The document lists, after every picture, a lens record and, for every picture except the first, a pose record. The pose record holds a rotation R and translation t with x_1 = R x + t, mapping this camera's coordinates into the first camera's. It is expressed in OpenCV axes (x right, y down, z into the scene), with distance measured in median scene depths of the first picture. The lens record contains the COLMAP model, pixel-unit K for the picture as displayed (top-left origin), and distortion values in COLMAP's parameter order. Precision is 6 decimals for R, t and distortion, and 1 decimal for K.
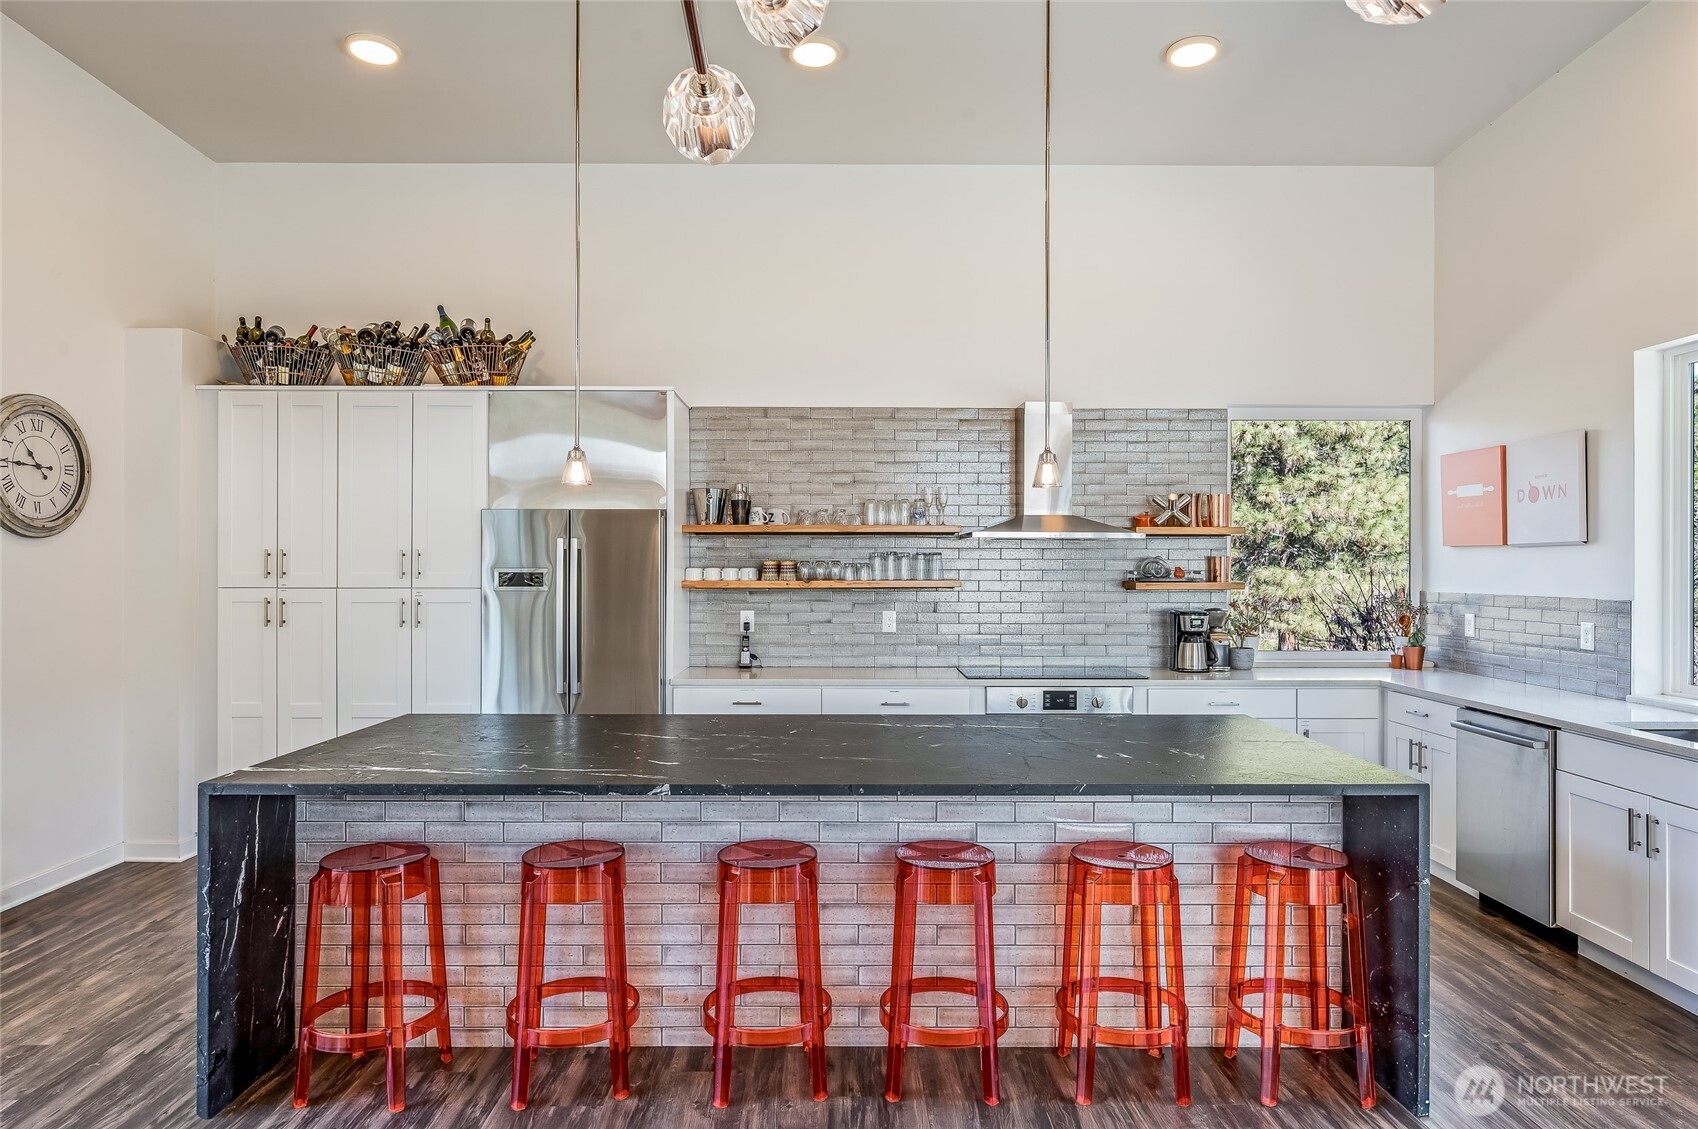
lens RADIAL K [[1011.5, 0, 861.7], [0, 1011.5, 566.9], [0, 0, 1]] dist [-0.004410, 0.000391]
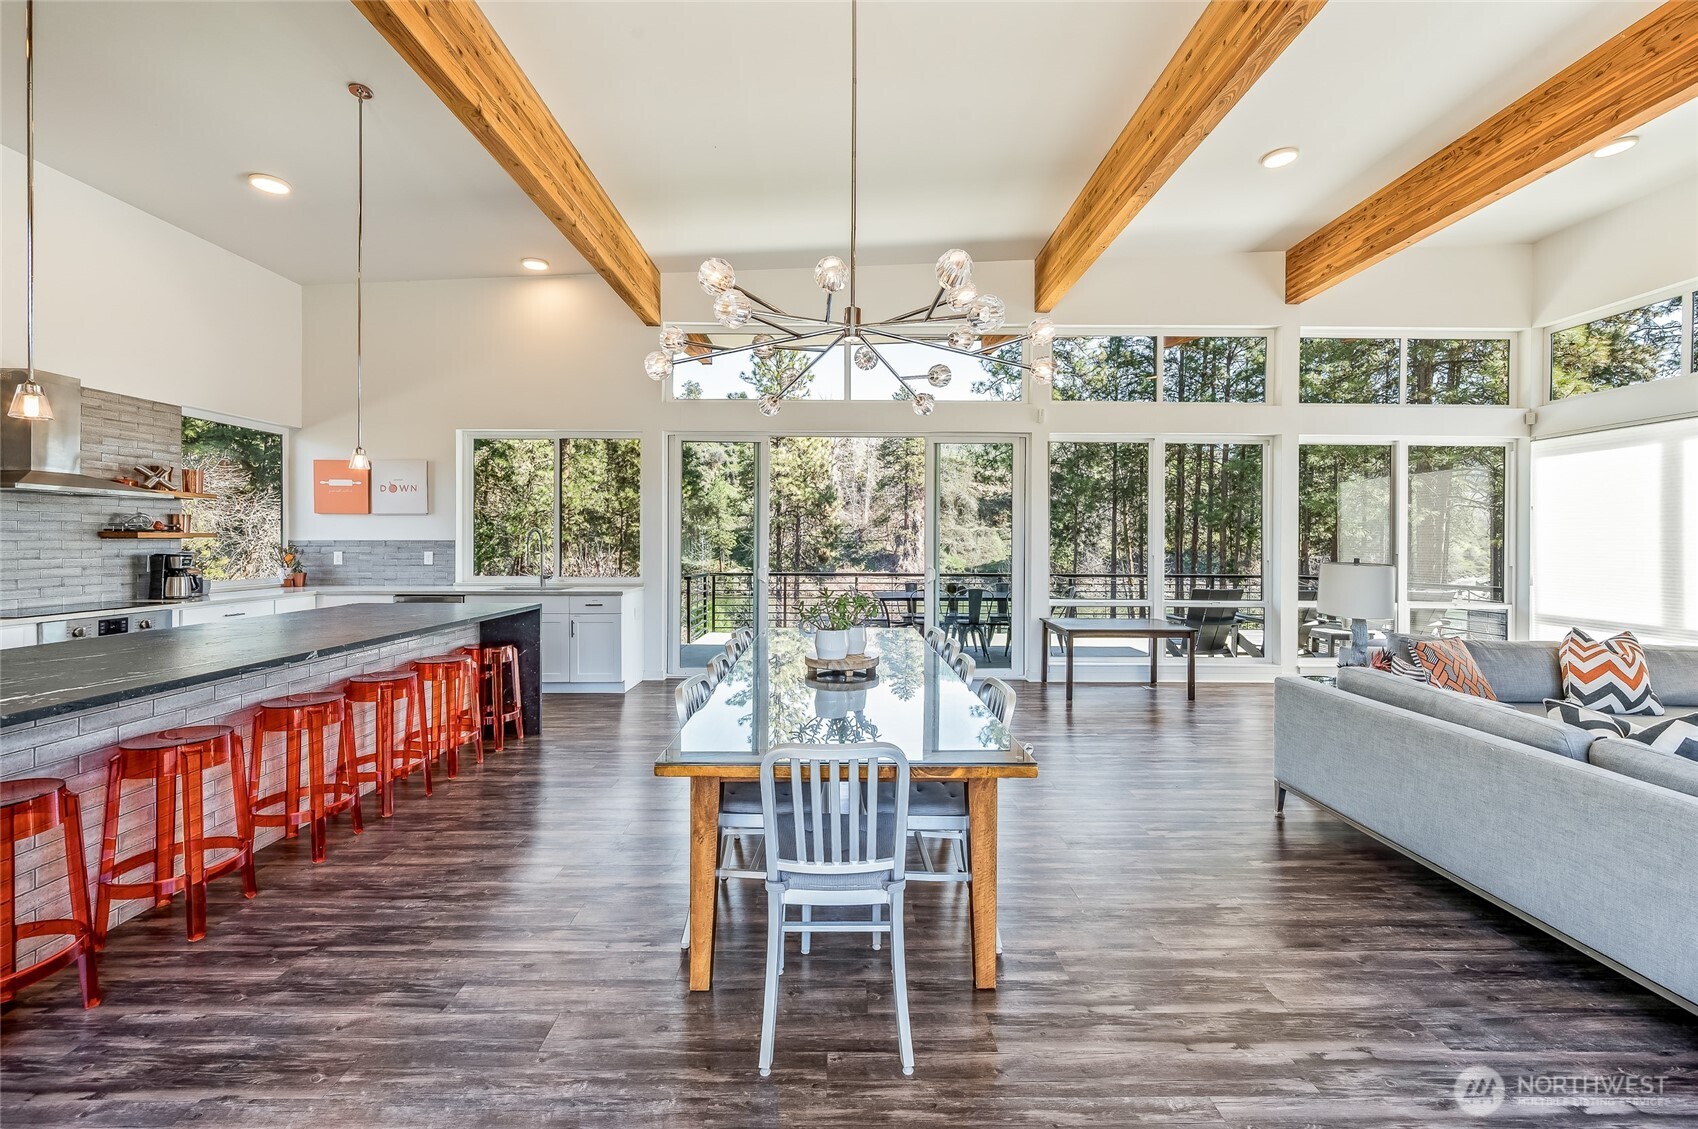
lens RADIAL K [[677.7, 0, 842.9], [0, 677.7, 541.6], [0, 0, 1]] dist [-0.000981, 0.000650]
pose [[0.004709, -0.003147, 0.999984, -0.572029], [-0.001584, 0.999994, 0.003154, 0.022828], [-0.999988, -0.001599, 0.004704, 0.101365]]
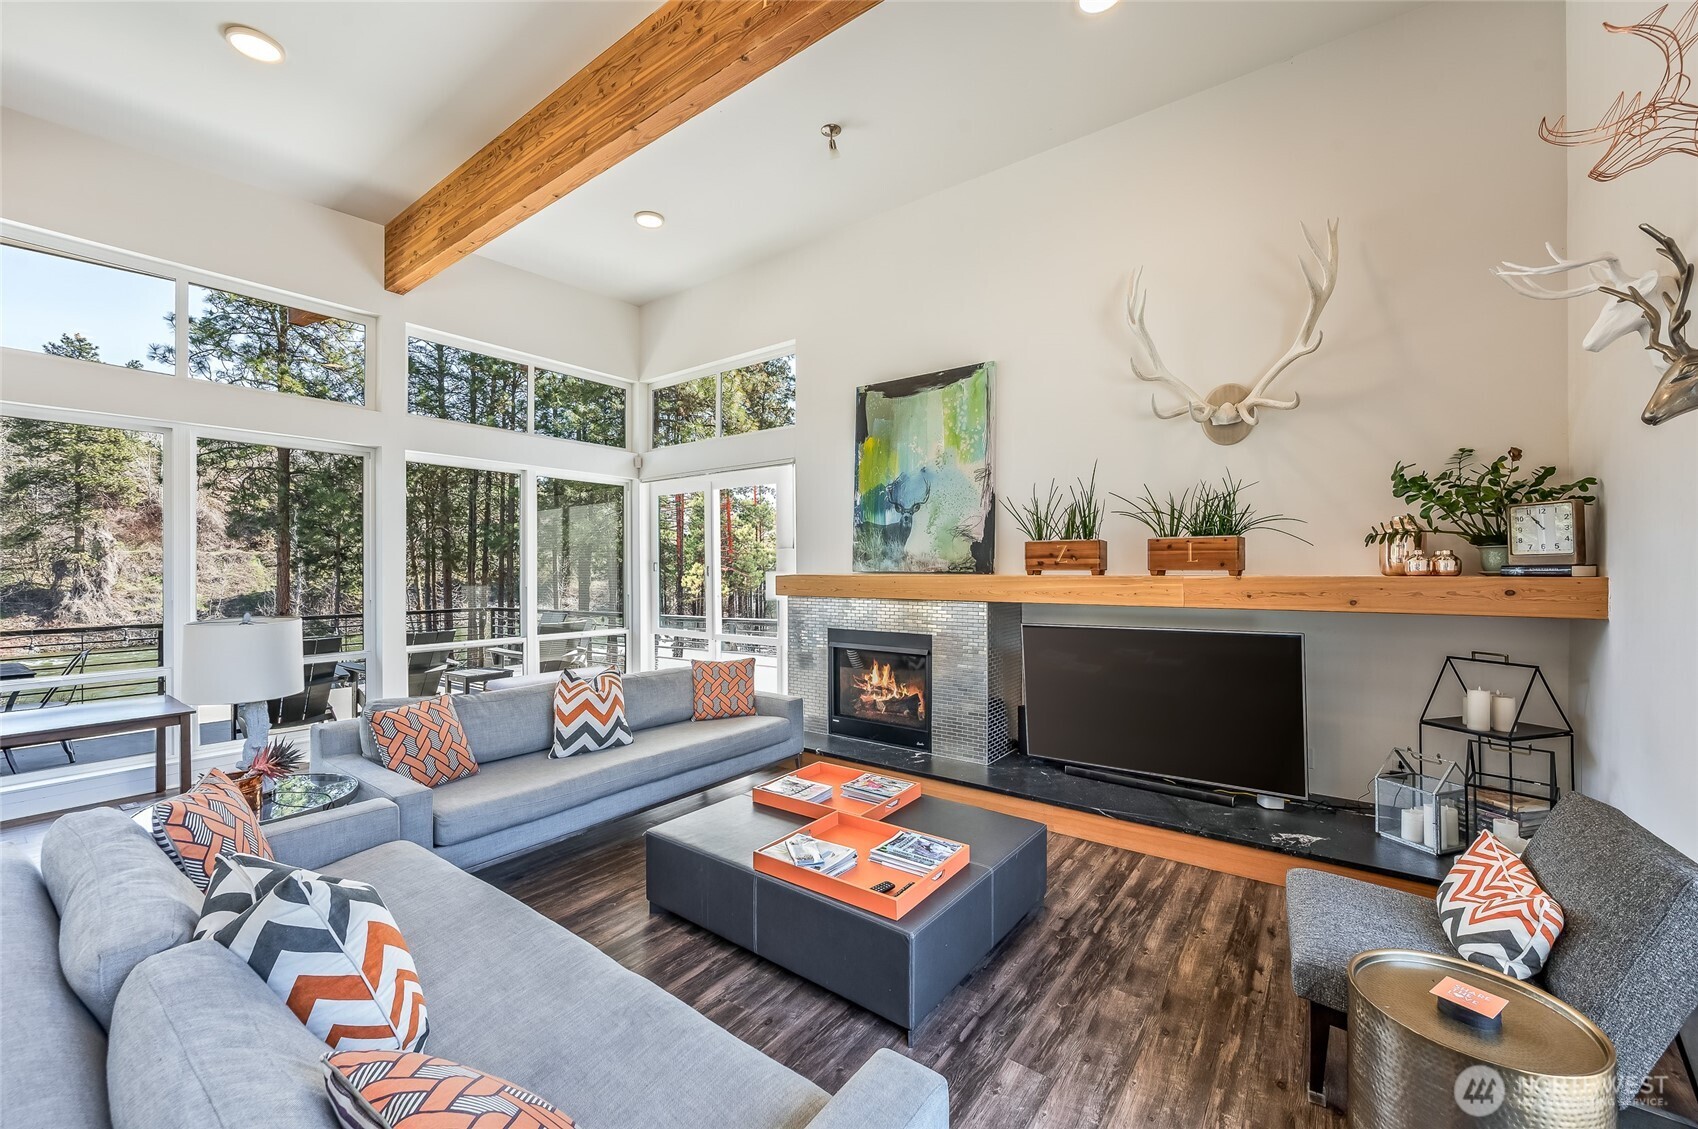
lens RADIAL K [[677.7, 0, 834.5], [0, 677.7, 565.5], [0, 0, 1]] dist [-0.000981, 0.000650]
pose [[-0.790761, 0.001569, 0.612124, -0.495404], [0.002962, 0.999995, 0.001264, 0.010074], [-0.612118, 0.002812, -0.790761, -0.286367]]
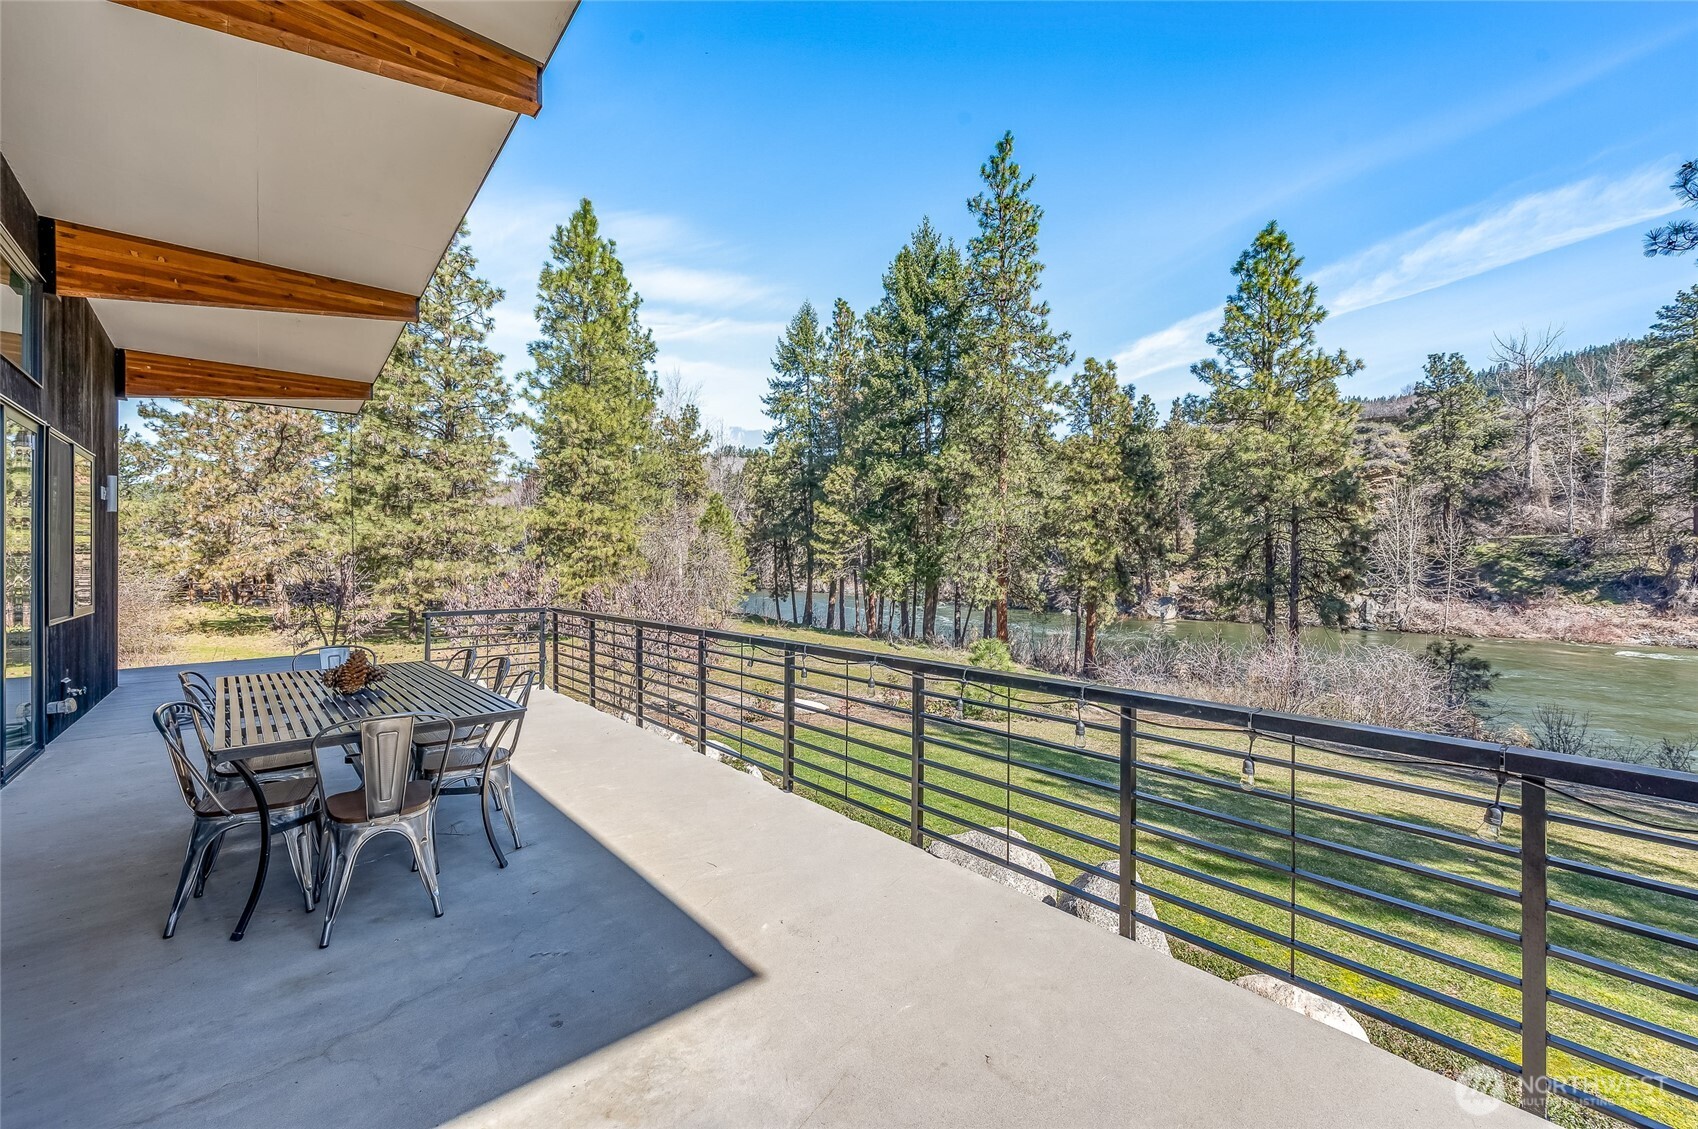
lens RADIAL K [[677.7, 0, 849.1], [0, 677.7, 559.2], [0, 0, 1]] dist [-0.000981, 0.000650]
pose [[0.751390, -0.005966, 0.659832, 0.856500], [0.009168, 0.999957, -0.001399, 0.028776], [-0.659795, 0.007100, 0.751412, -0.946724]]
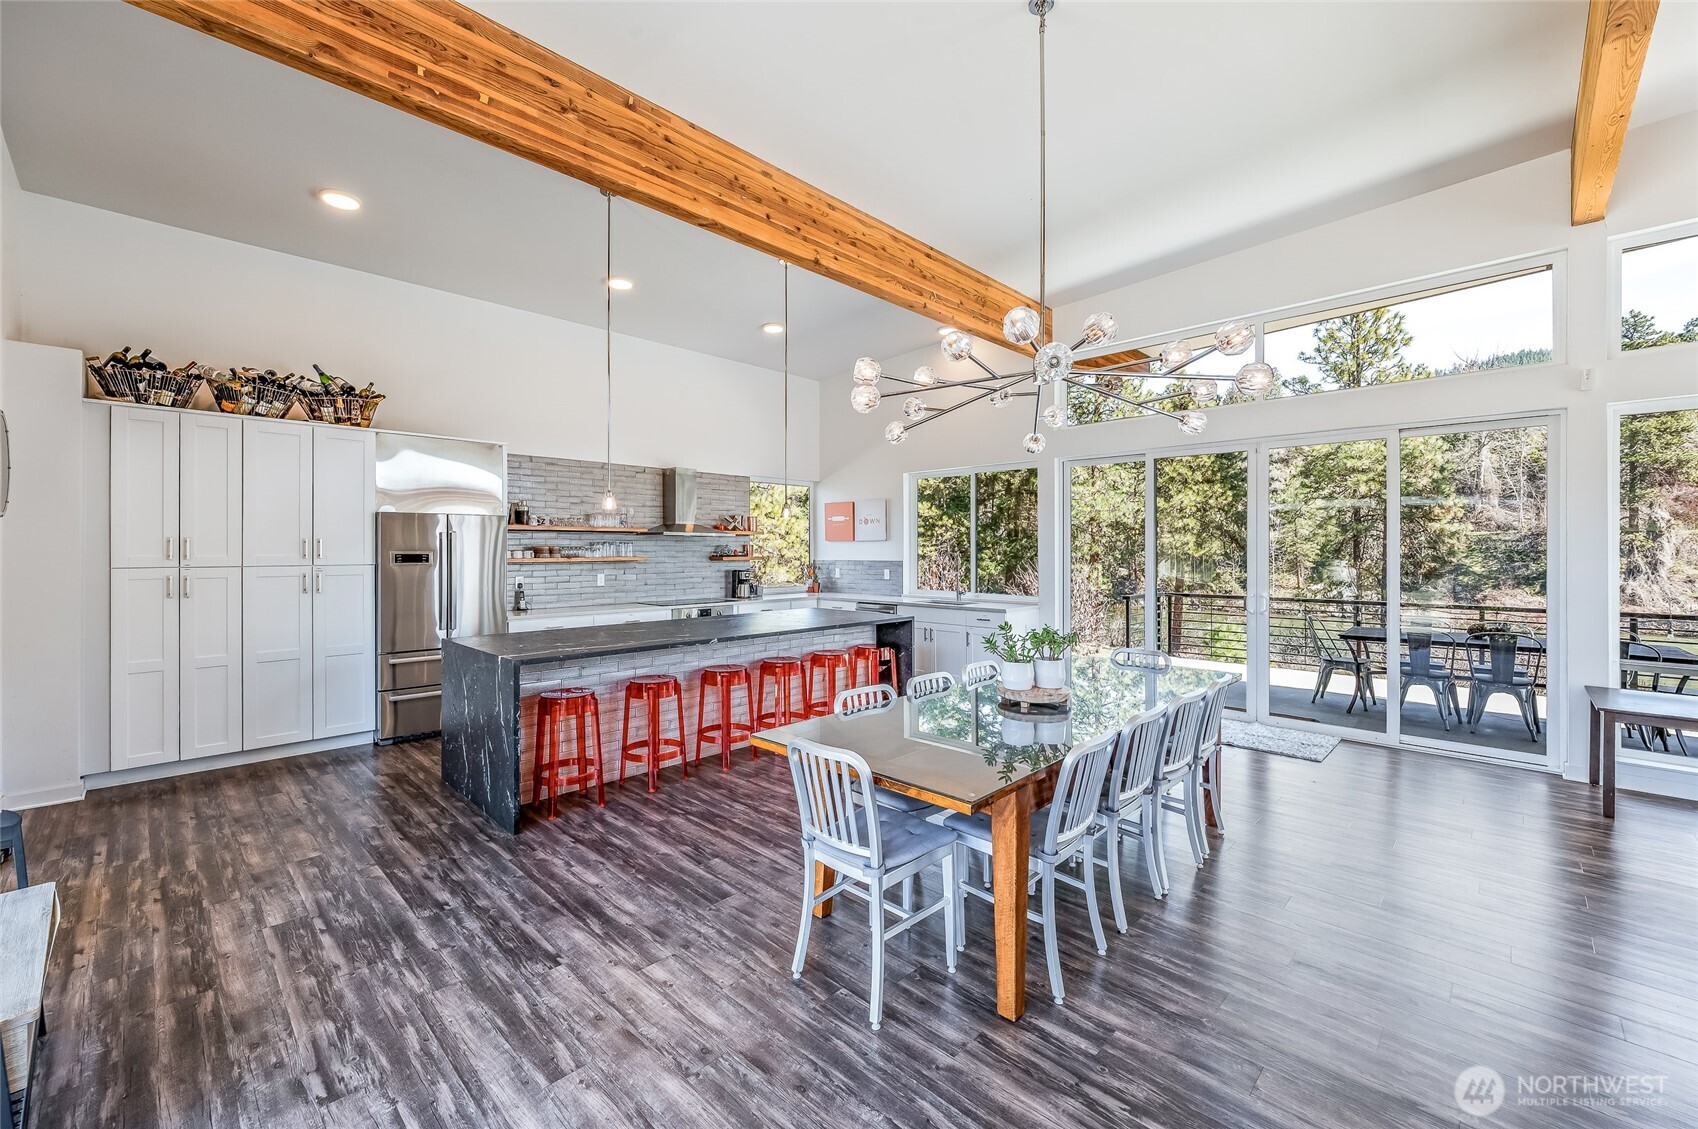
lens RADIAL K [[677.7, 0, 847.4], [0, 677.7, 550.6], [0, 0, 1]] dist [-0.000981, 0.000650]
pose [[0.704926, -0.003062, 0.709275, -0.540644], [0.002550, 0.999995, 0.001782, 0.000292], [-0.709277, 0.000553, 0.704930, -0.180254]]
